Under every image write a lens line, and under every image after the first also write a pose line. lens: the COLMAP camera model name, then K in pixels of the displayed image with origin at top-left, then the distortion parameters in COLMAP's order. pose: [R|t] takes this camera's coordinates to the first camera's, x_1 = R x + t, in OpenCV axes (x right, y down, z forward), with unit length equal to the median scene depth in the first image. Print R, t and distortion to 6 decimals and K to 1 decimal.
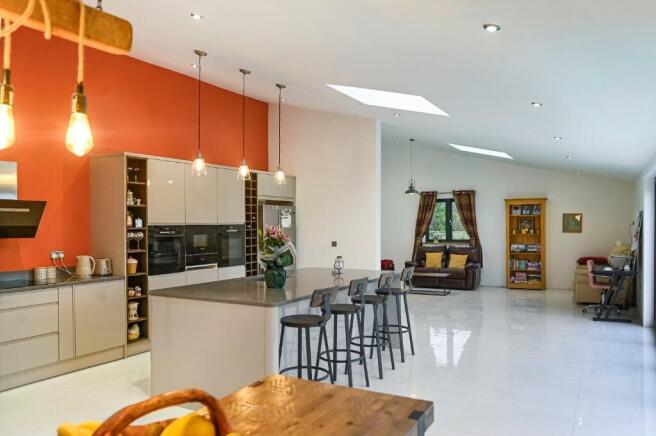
lens RADIAL K [[490.8, 0, 328.0], [0, 490.8, 218.0], [0, 0, 1]] dist [-0.002827, -0.000402]
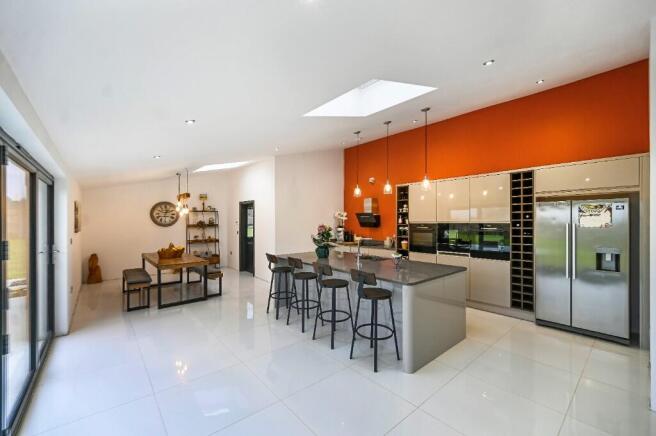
lens RADIAL K [[250.3, 0, 328.1], [0, 250.3, 221.4], [0, 0, 1]] dist [-0.000124, -0.000034]
pose [[-0.304775, 0.001536, -0.952423, 0.419935], [0.011724, 0.999929, -0.002139, 0.005540], [0.952352, -0.011818, -0.304772, 0.718639]]
